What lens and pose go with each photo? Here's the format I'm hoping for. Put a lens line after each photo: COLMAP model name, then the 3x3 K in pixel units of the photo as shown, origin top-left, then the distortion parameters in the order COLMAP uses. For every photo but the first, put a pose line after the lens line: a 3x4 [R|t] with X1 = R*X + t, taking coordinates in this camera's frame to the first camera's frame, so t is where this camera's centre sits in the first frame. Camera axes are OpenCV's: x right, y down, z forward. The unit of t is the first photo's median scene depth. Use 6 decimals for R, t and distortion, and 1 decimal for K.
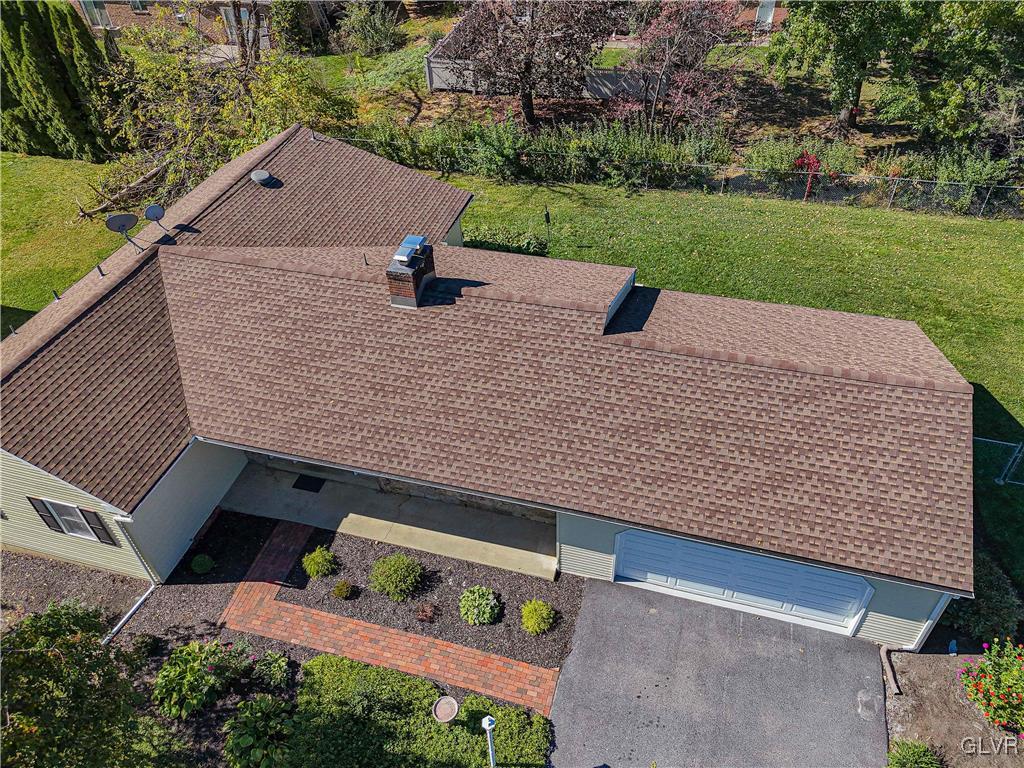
lens RADIAL K [[753.1, 0, 516.2], [0, 753.1, 384.8], [0, 0, 1]] dist [0.080485, -0.072392]
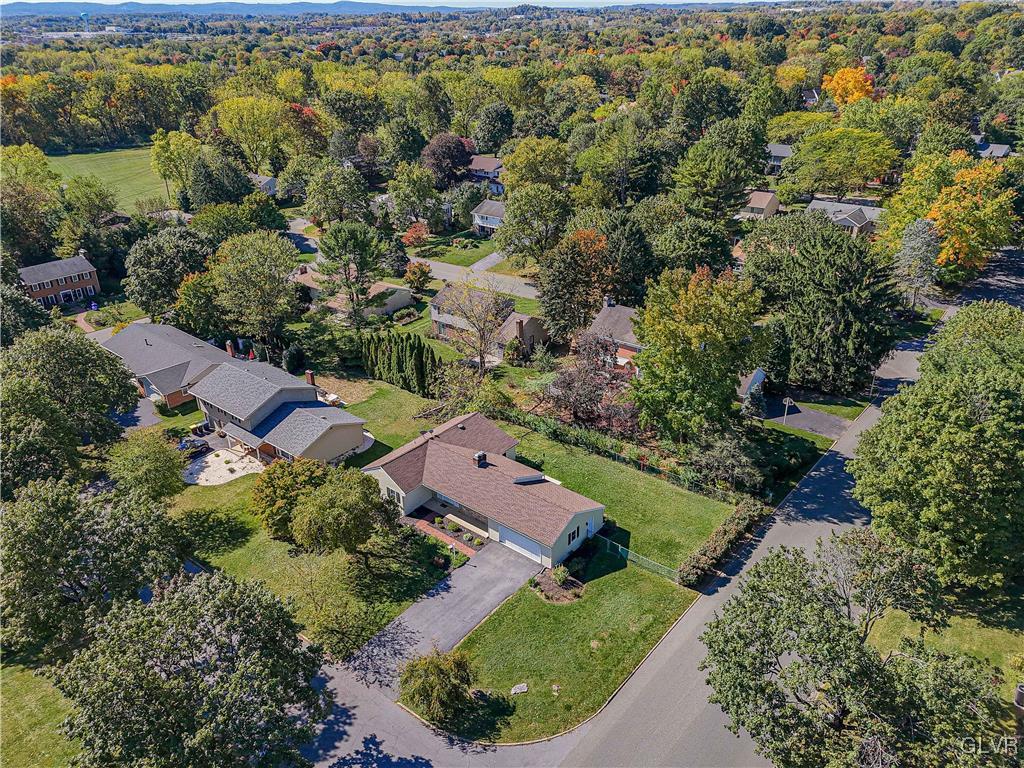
lens RADIAL K [[753.1, 0, 516.2], [0, 753.1, 384.8], [0, 0, 1]] dist [0.080485, -0.072392]
pose [[0.918953, 0.199363, -0.340265, 1.039766], [-0.282207, 0.935121, -0.214262, 0.225143], [0.275473, 0.292922, 0.915594, -2.163585]]
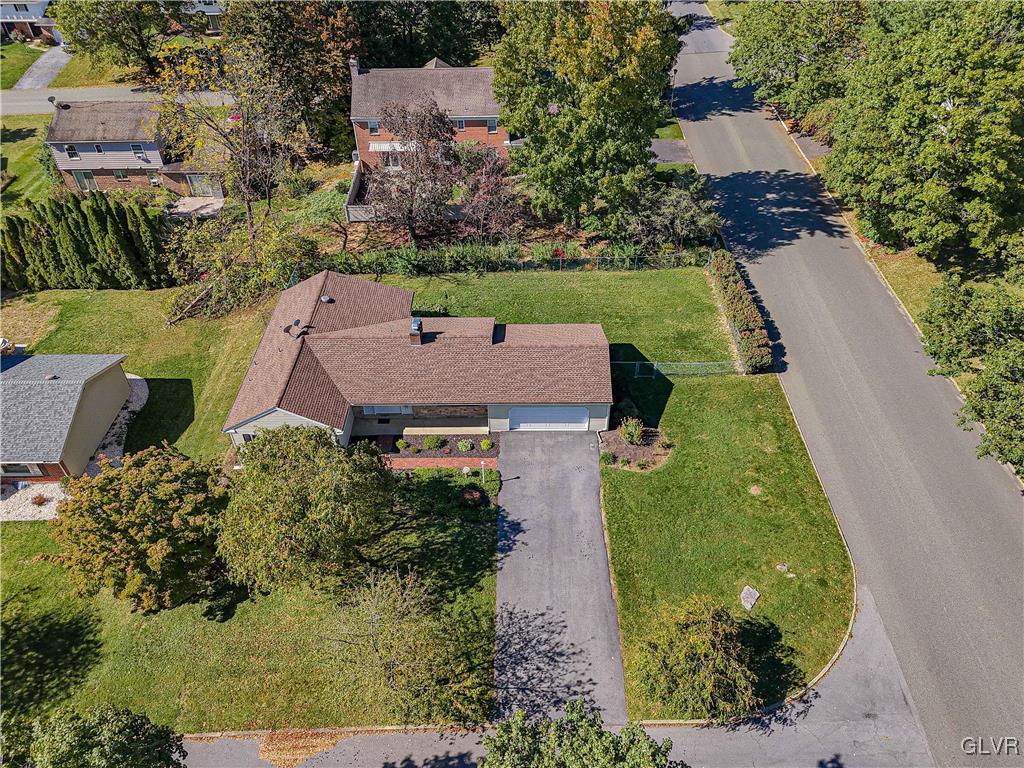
lens RADIAL K [[753.1, 0, 516.2], [0, 753.1, 384.8], [0, 0, 1]] dist [0.080485, -0.072392]
pose [[0.962730, -0.156545, 0.220554, -0.311958], [0.162570, 0.986653, -0.009318, 0.086246], [-0.216152, 0.044826, 0.975330, -1.242089]]
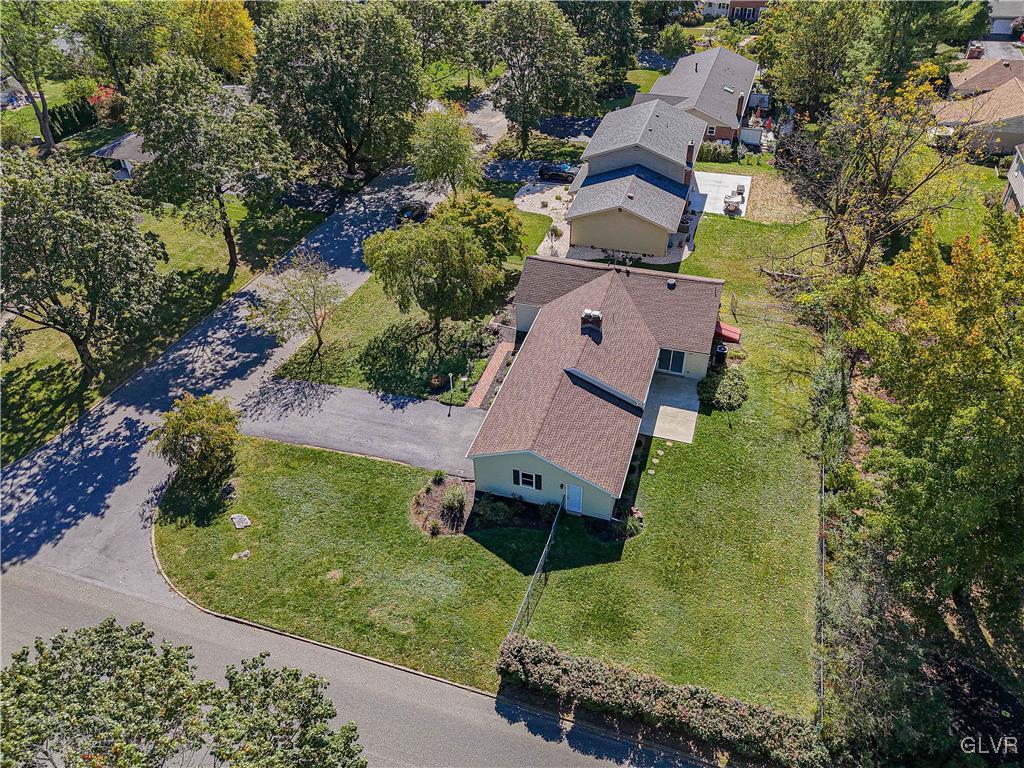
lens RADIAL K [[753.1, 0, 516.2], [0, 753.1, 384.8], [0, 0, 1]] dist [0.080485, -0.072392]
pose [[-0.024164, 0.670195, -0.741791, 1.555087], [-0.649118, 0.553798, 0.521492, -0.959618], [0.760304, 0.494111, 0.421654, -0.191335]]
